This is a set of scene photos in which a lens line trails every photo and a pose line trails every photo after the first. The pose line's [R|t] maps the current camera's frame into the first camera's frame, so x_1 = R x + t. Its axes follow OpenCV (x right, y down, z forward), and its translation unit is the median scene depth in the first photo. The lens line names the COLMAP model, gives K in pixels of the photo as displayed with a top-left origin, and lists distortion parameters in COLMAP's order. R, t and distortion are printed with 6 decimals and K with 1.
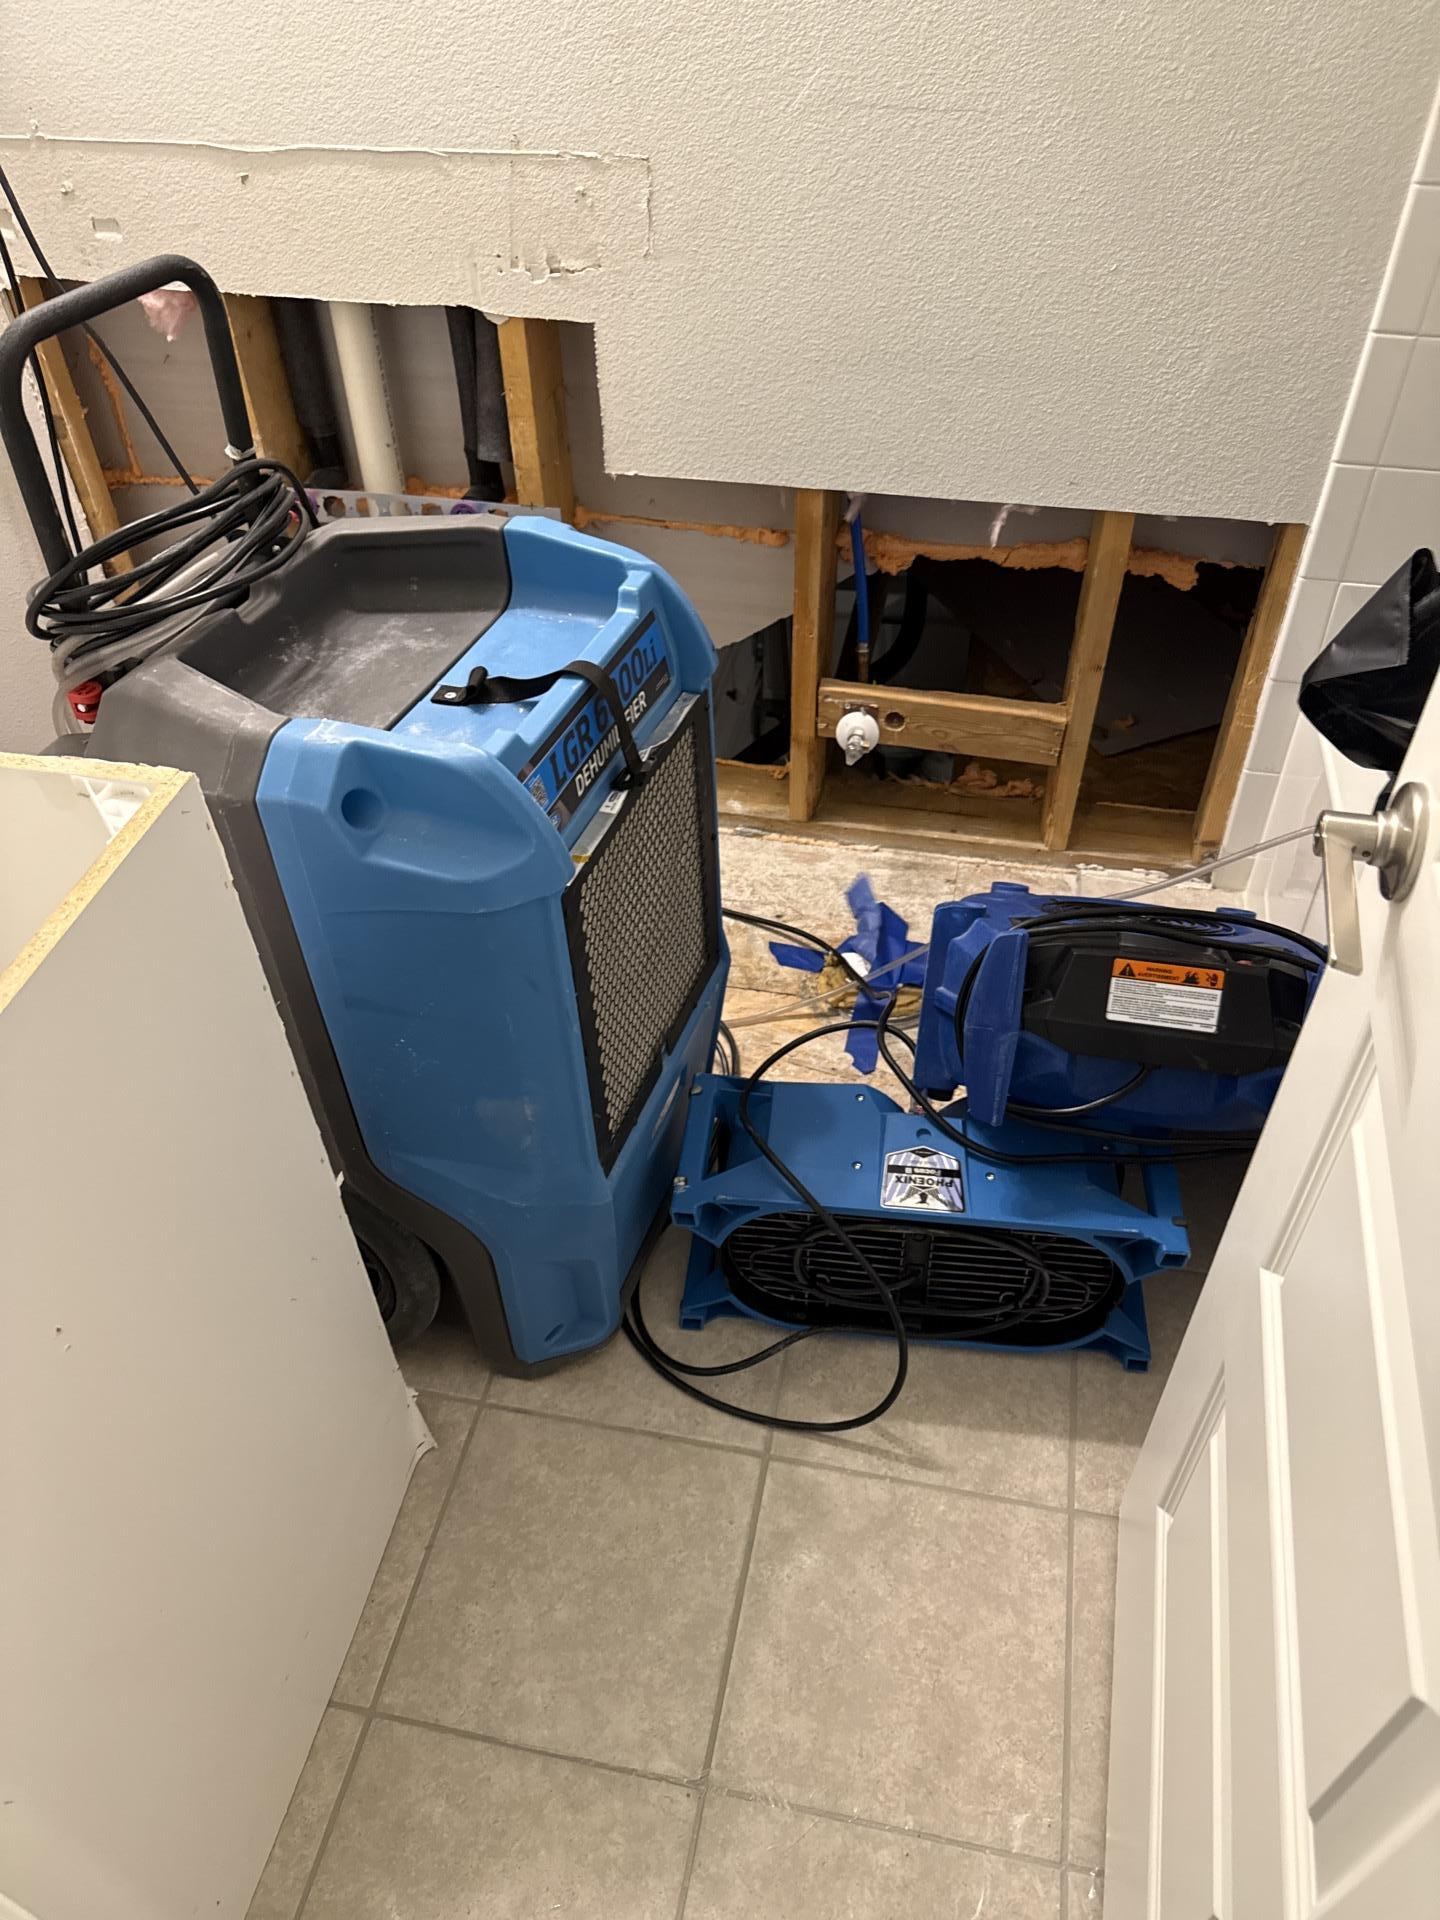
lens RADIAL K [[1358.2, 0, 700.8], [0, 1358.2, 956.3], [0, 0, 1]] dist [0.045524, -0.005965]
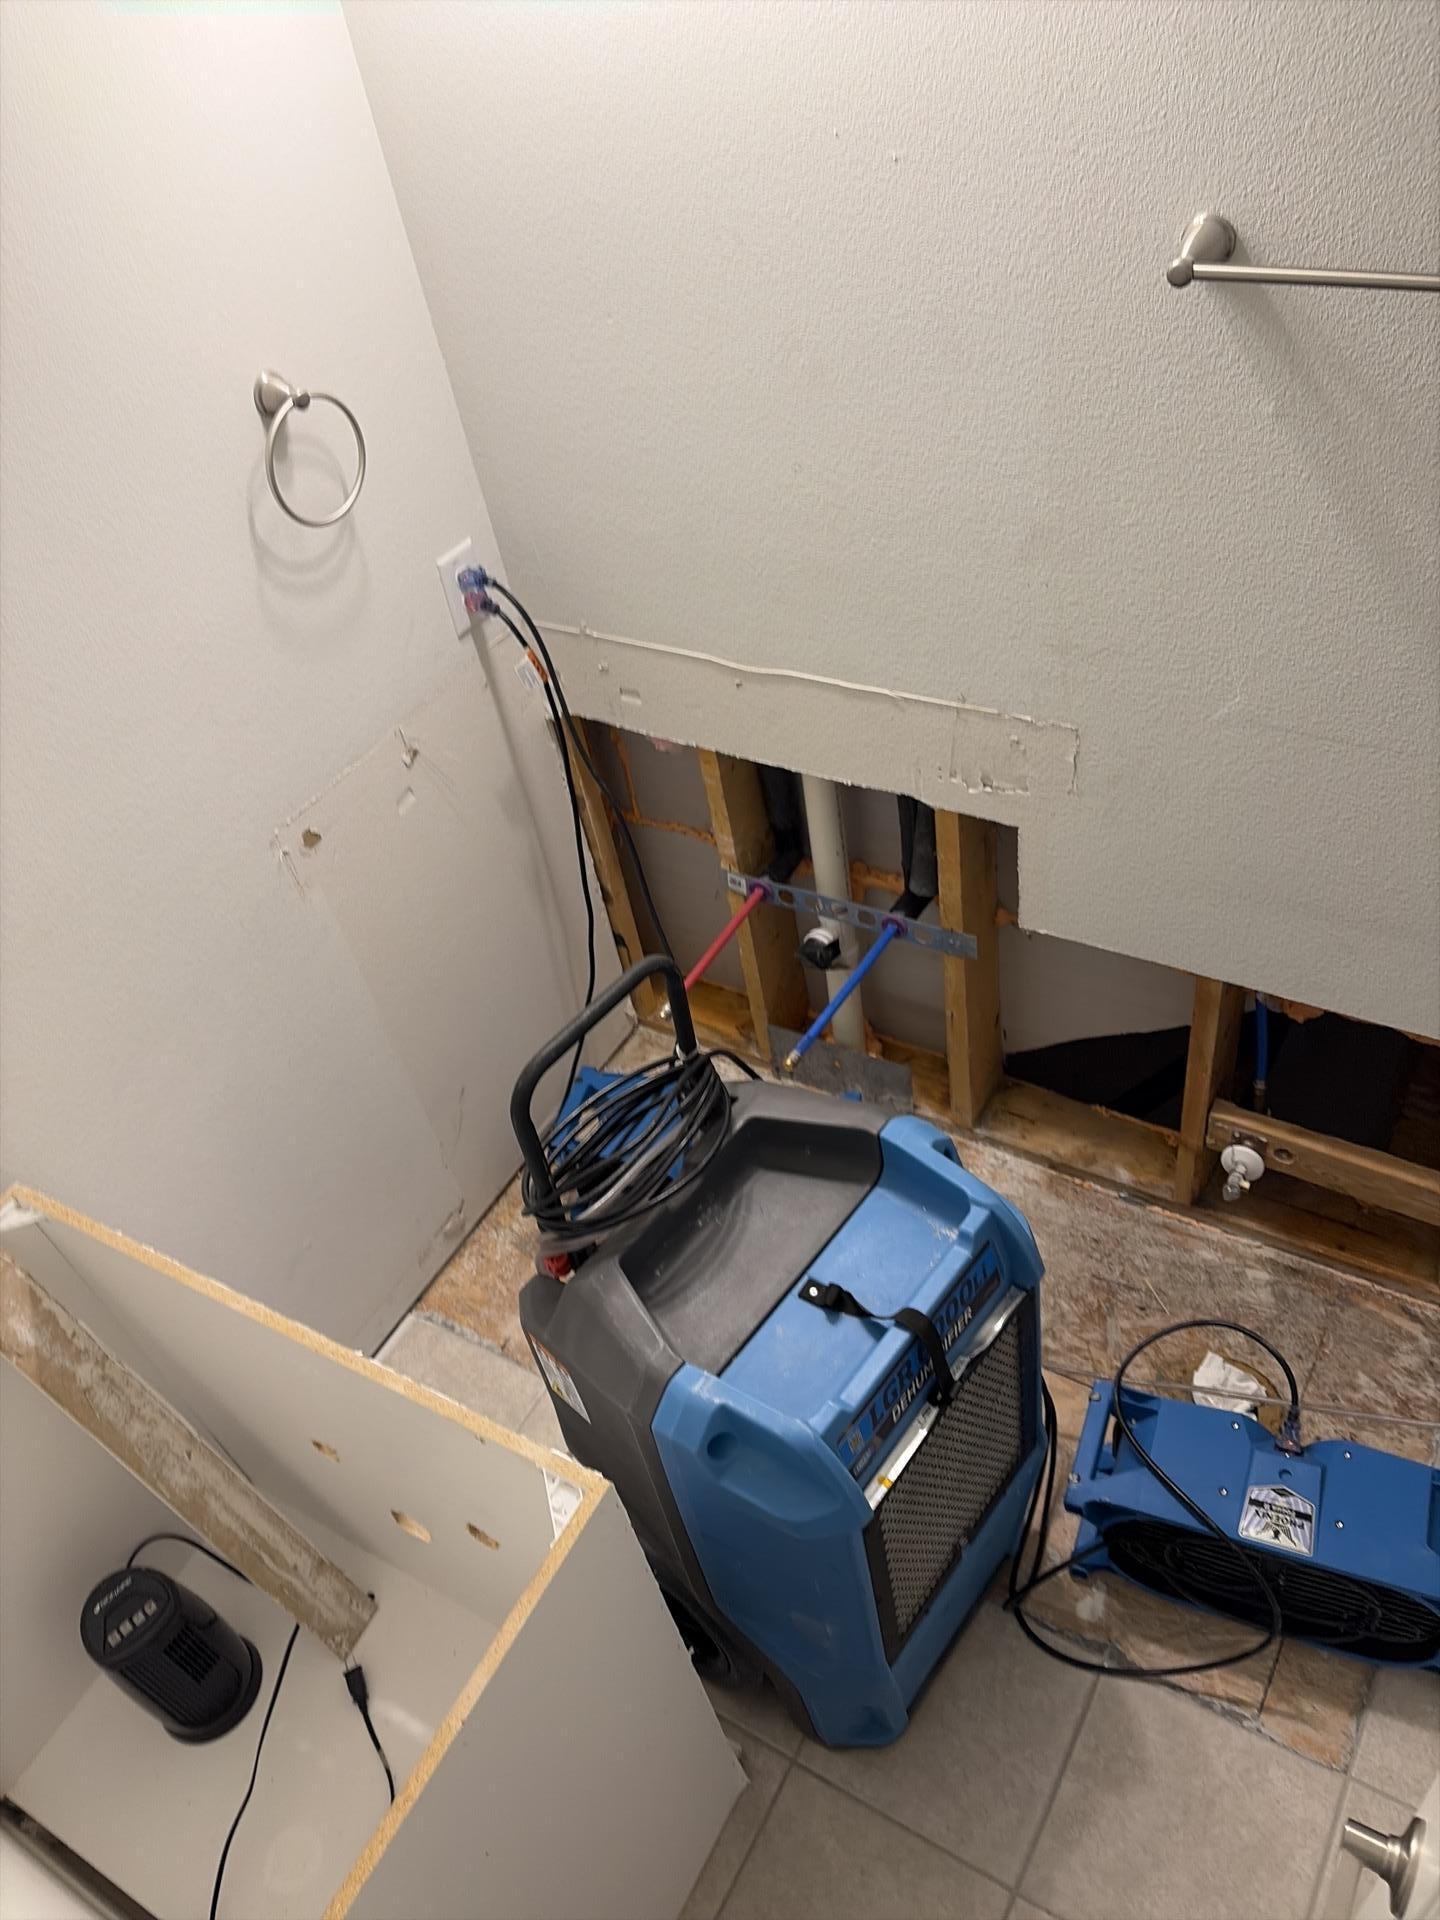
lens RADIAL K [[1490.6, 0, 730.5], [0, 1490.6, 972.1], [0, 0, 1]] dist [0.079993, 0.011663]
pose [[0.940728, 0.145885, -0.306183, 0.095236], [-0.113414, 0.986105, 0.121386, -0.485936], [0.319637, -0.079466, 0.944202, -0.240484]]
